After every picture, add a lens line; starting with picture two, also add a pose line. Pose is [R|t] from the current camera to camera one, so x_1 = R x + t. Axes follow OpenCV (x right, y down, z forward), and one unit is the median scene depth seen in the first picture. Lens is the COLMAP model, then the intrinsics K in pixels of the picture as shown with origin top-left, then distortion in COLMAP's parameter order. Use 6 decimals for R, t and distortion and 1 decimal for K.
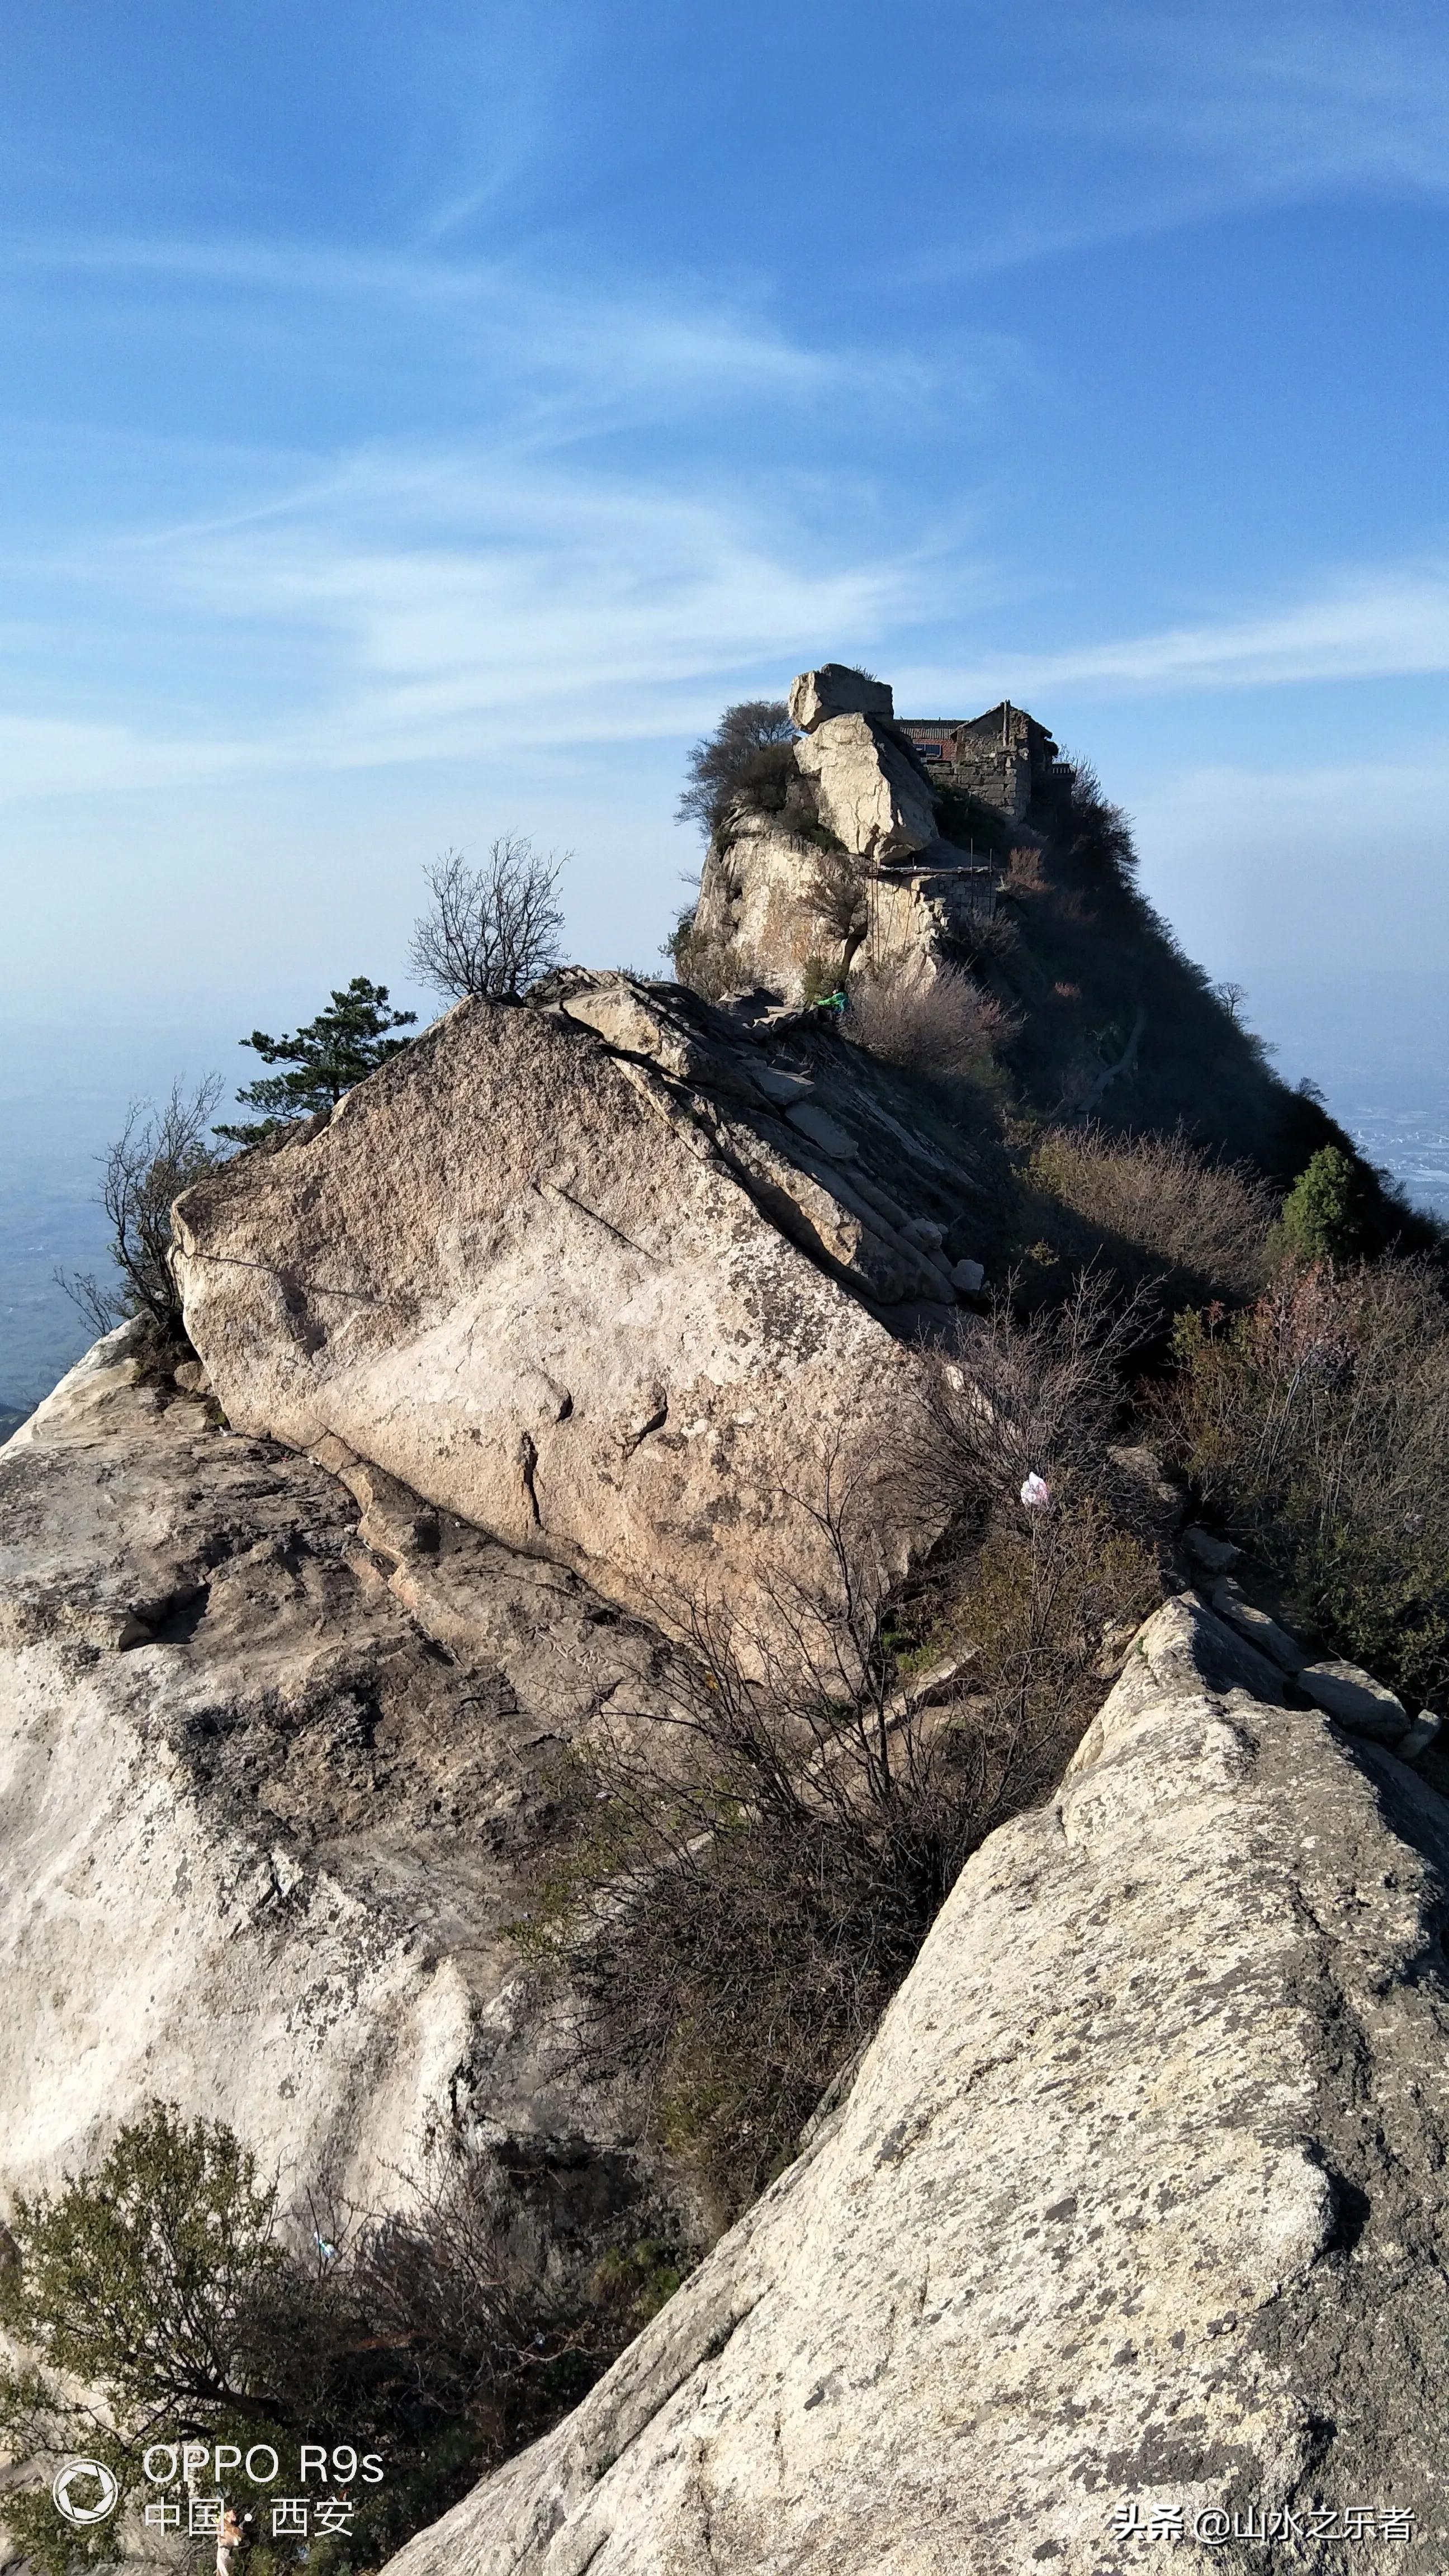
lens RADIAL K [[2091.8, 0, 733.1], [0, 2091.8, 1359.8], [0, 0, 1]] dist [0.000248, -0.124406]
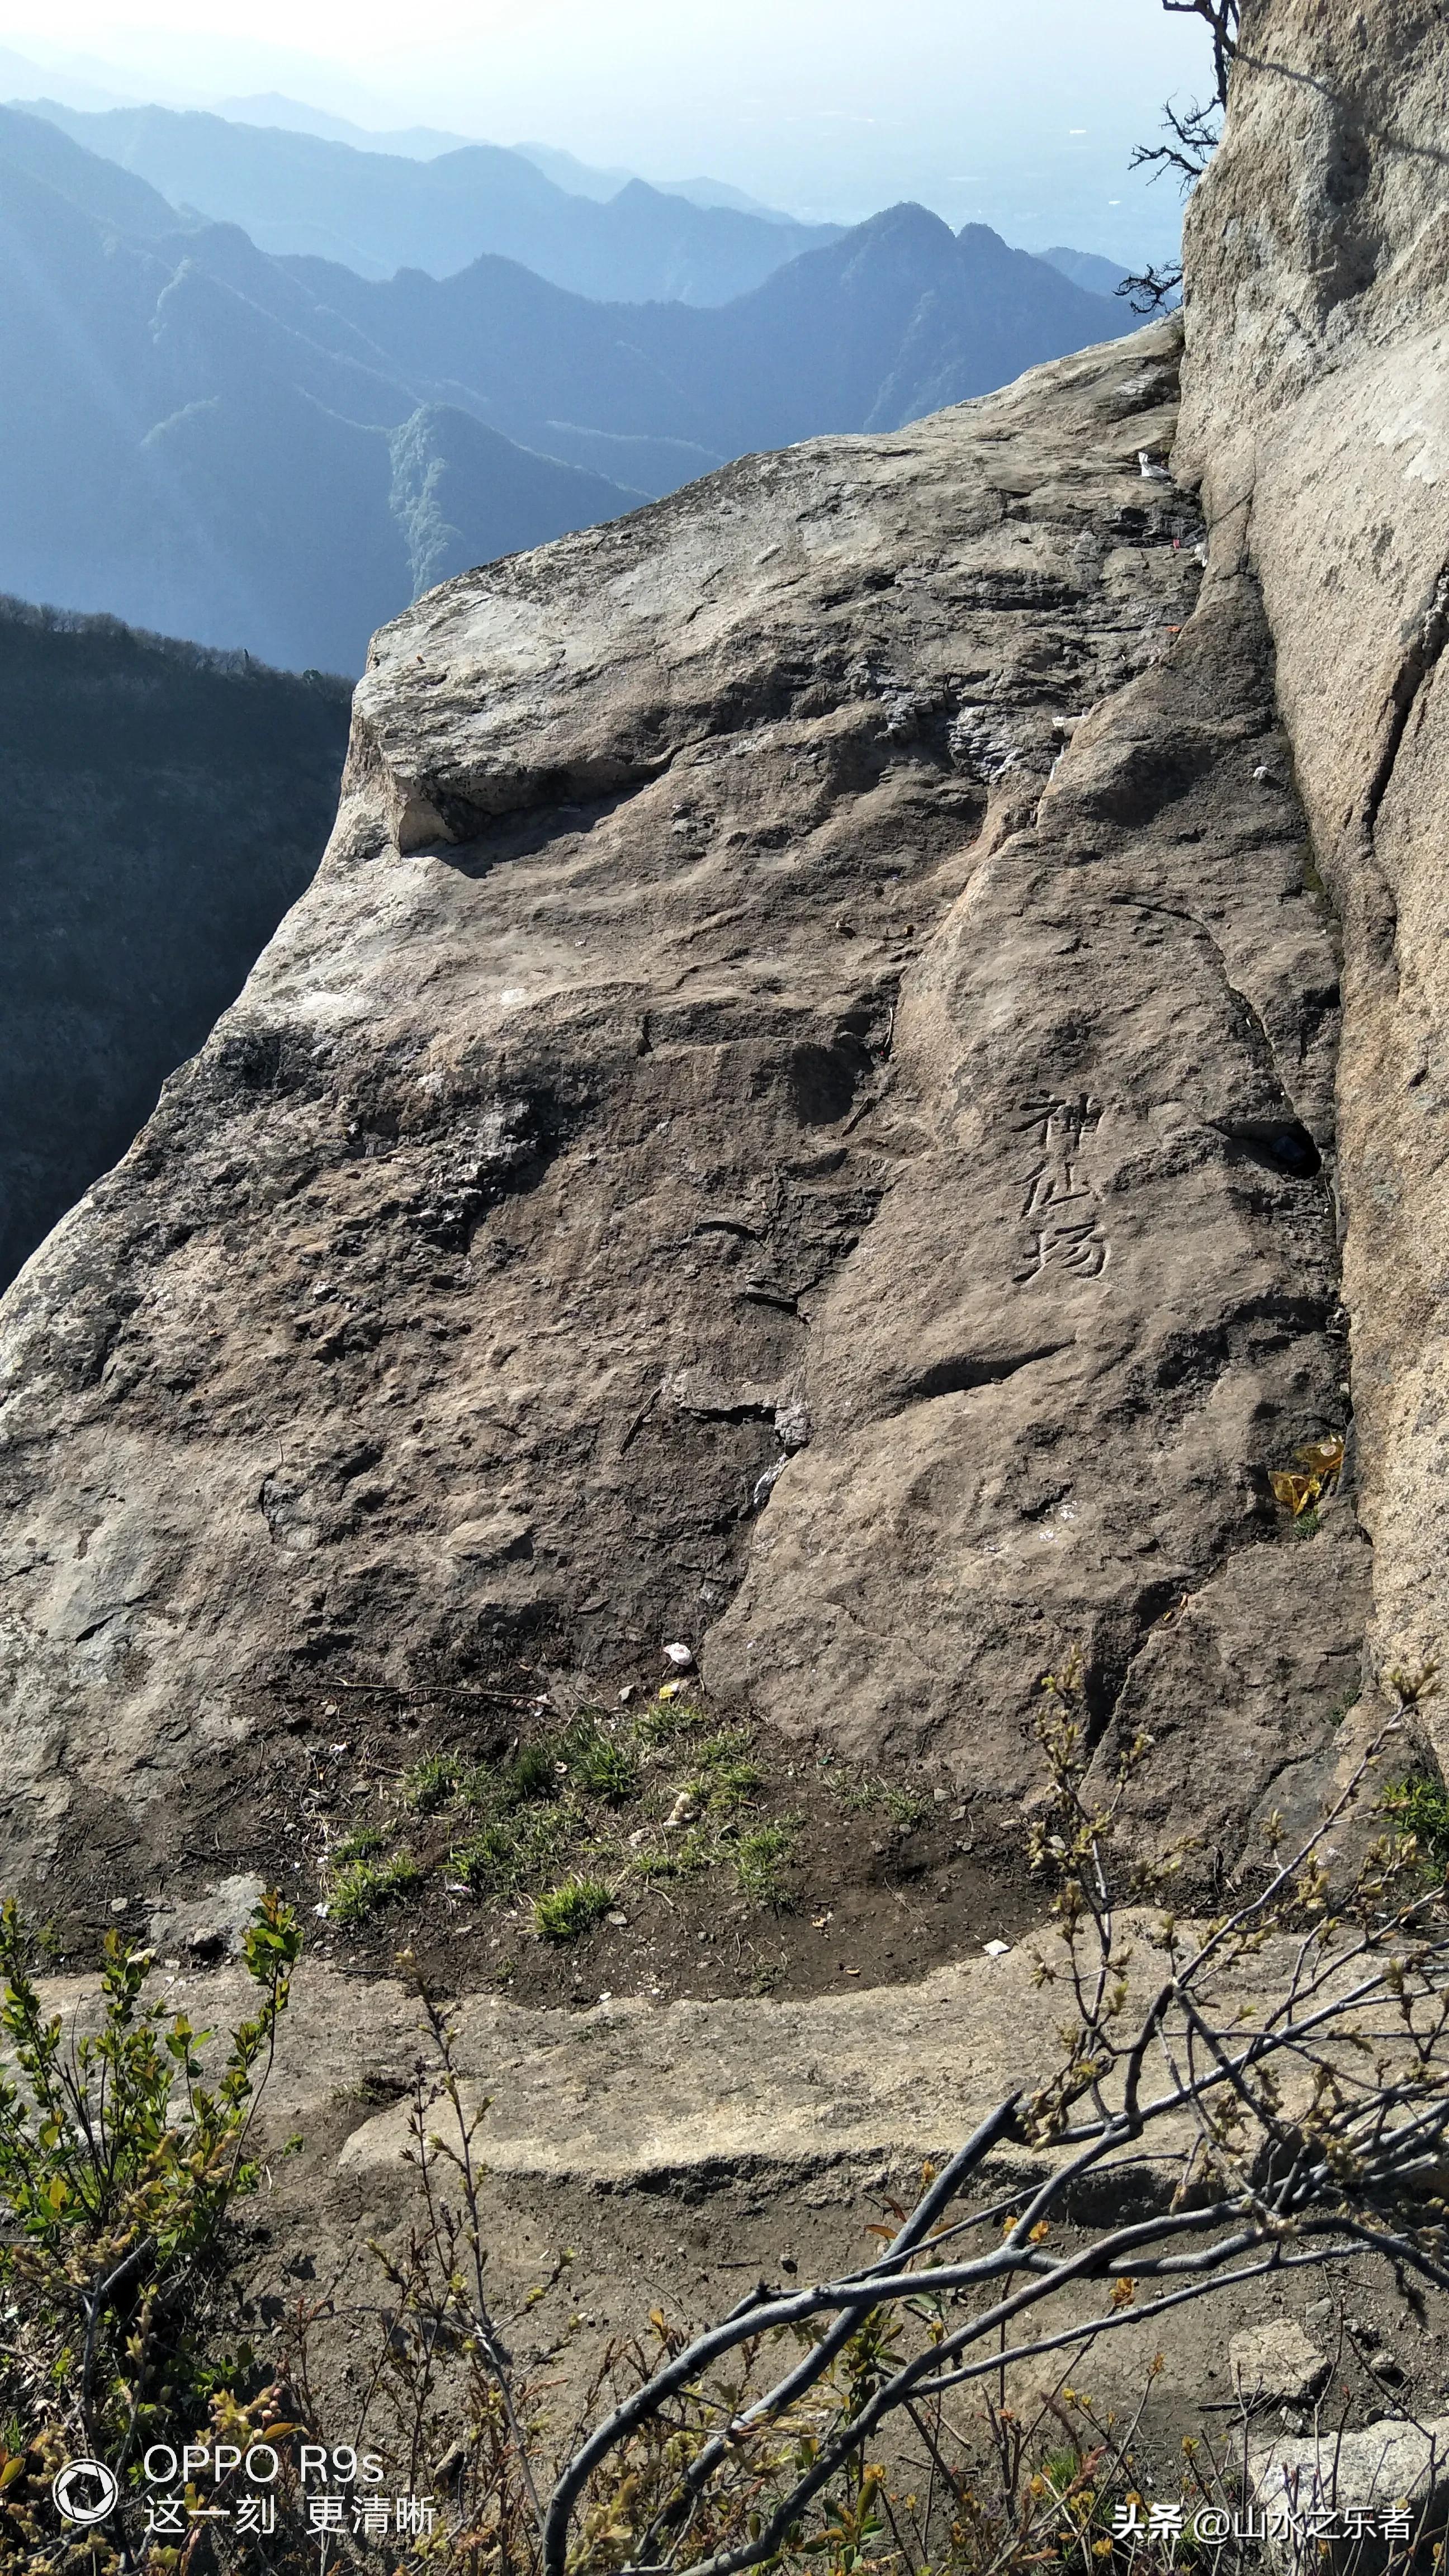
lens RADIAL K [[2028.6, 0, 724.5], [0, 2028.6, 1288.0], [0, 0, 1]] dist [0.077320, -0.153474]
pose [[0.557430, 0.433530, -0.708042, 0.114277], [-0.126313, 0.887190, 0.443777, 0.005295], [0.820559, -0.157940, 0.549307, 0.643772]]
